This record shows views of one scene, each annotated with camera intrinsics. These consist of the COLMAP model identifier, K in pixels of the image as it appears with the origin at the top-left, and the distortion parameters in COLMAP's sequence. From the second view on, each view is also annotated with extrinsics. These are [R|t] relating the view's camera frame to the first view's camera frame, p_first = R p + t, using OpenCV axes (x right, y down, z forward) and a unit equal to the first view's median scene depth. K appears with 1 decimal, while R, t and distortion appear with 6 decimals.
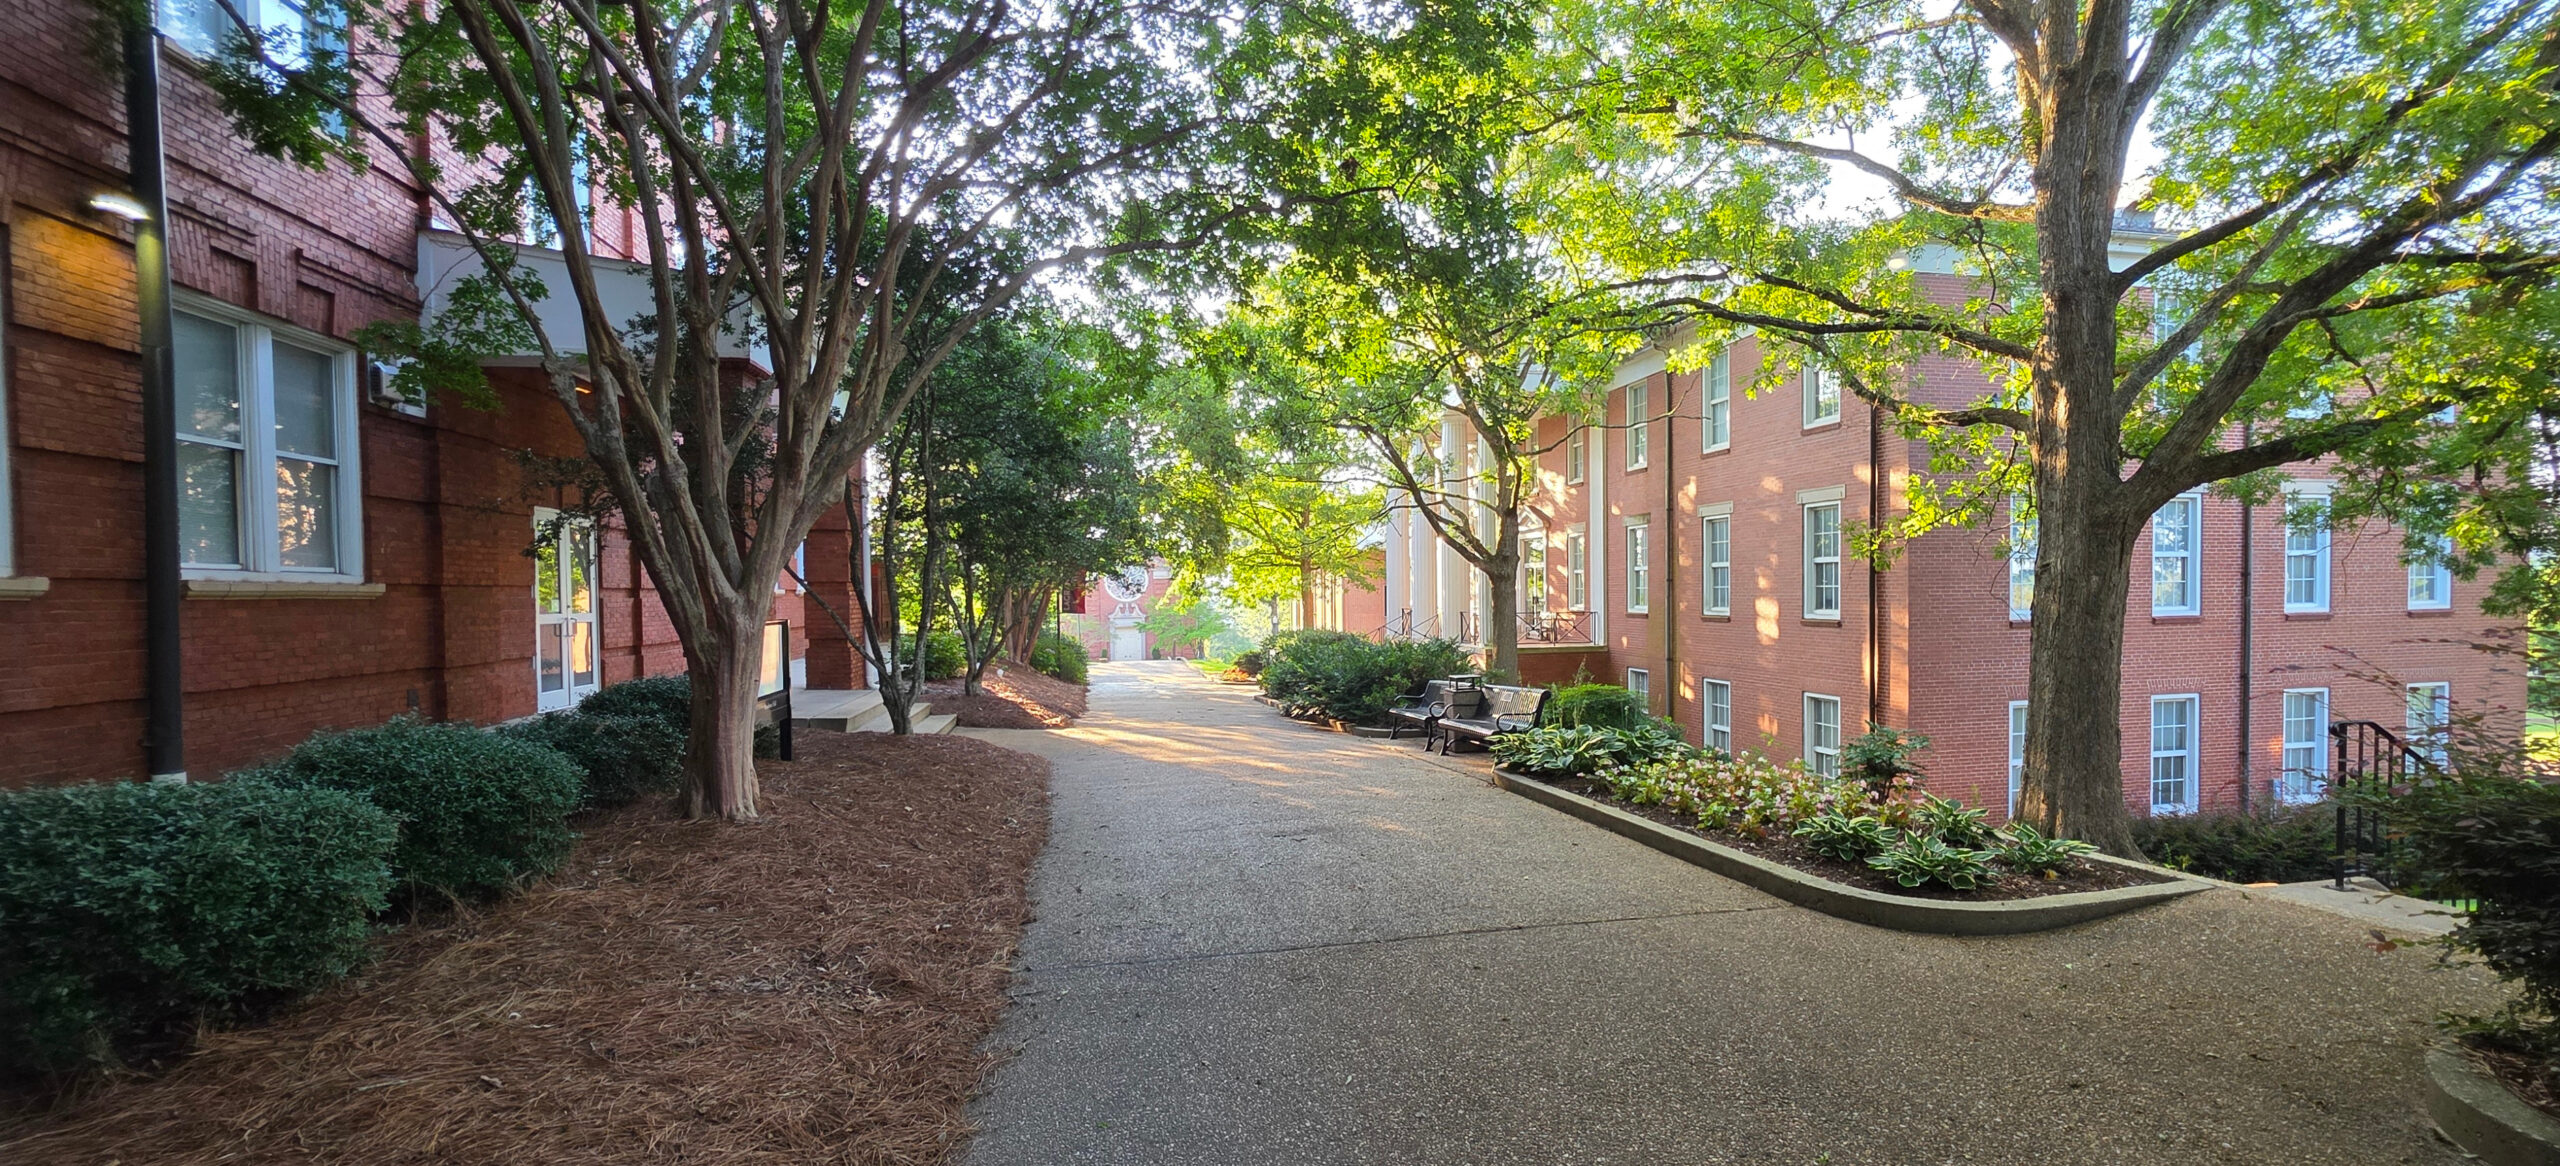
lens RADIAL K [[984.5, 0, 1238.5], [0, 984.5, 619.9], [0, 0, 1]] dist [0.001731, -0.000174]
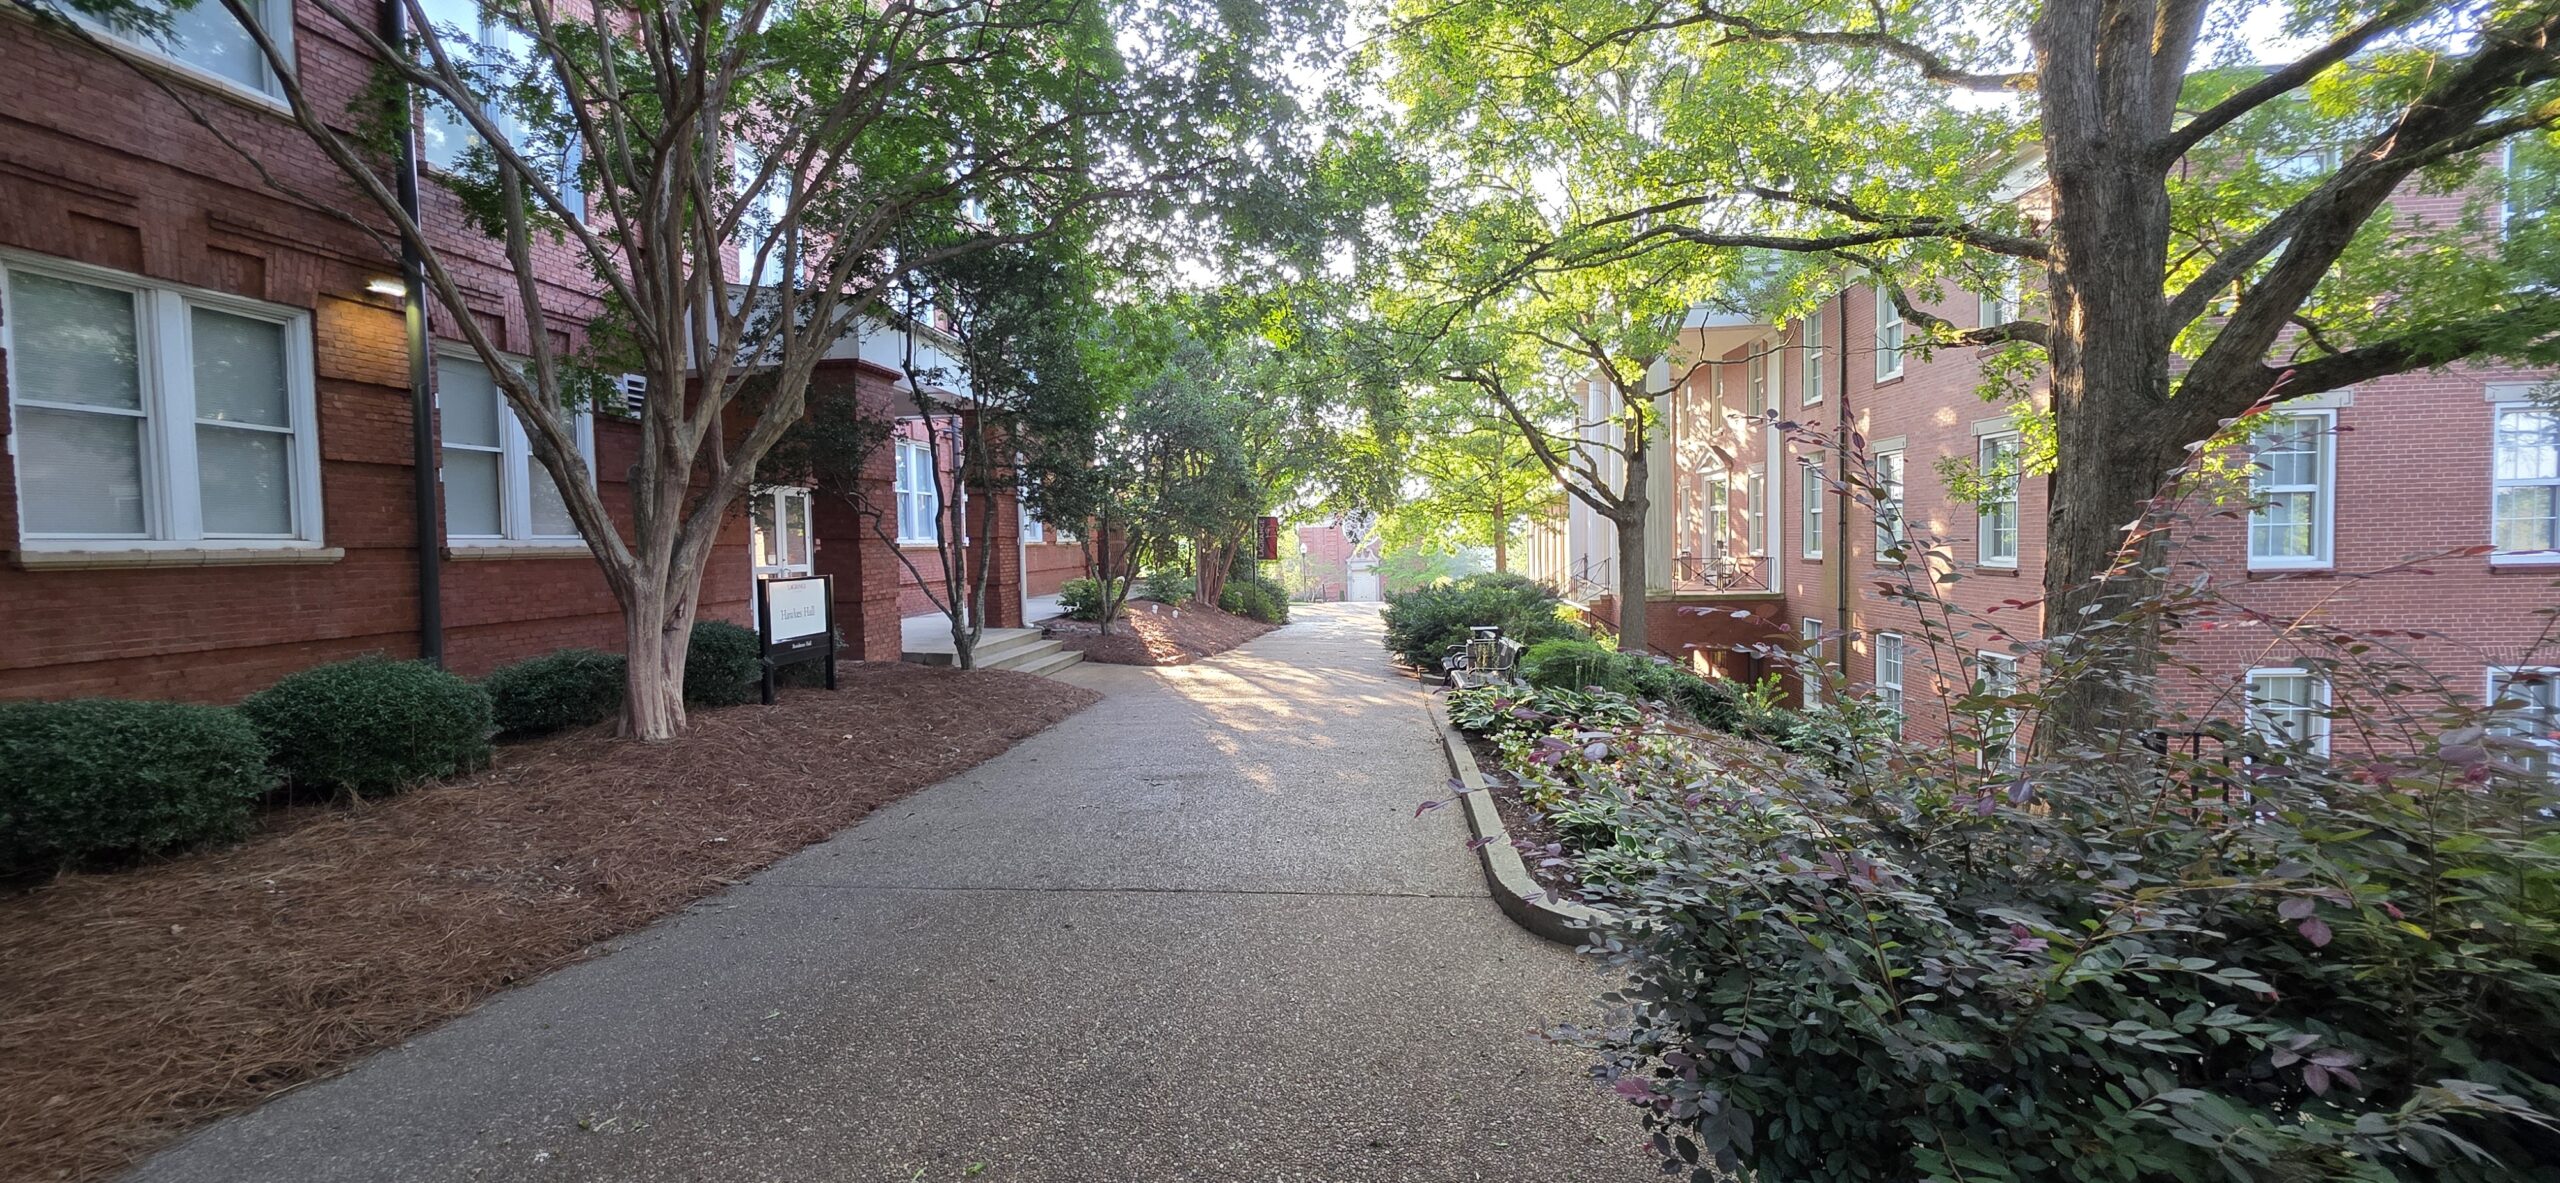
lens RADIAL K [[902.1, 0, 1281.5], [0, 902.1, 580.0], [0, 0, 1]] dist [-0.000421, 0.000161]
pose [[0.957161, 0.003729, -0.289533, 0.421086], [0.002724, 0.999757, 0.021880, -0.017216], [0.289544, -0.021731, 0.956918, 0.096541]]
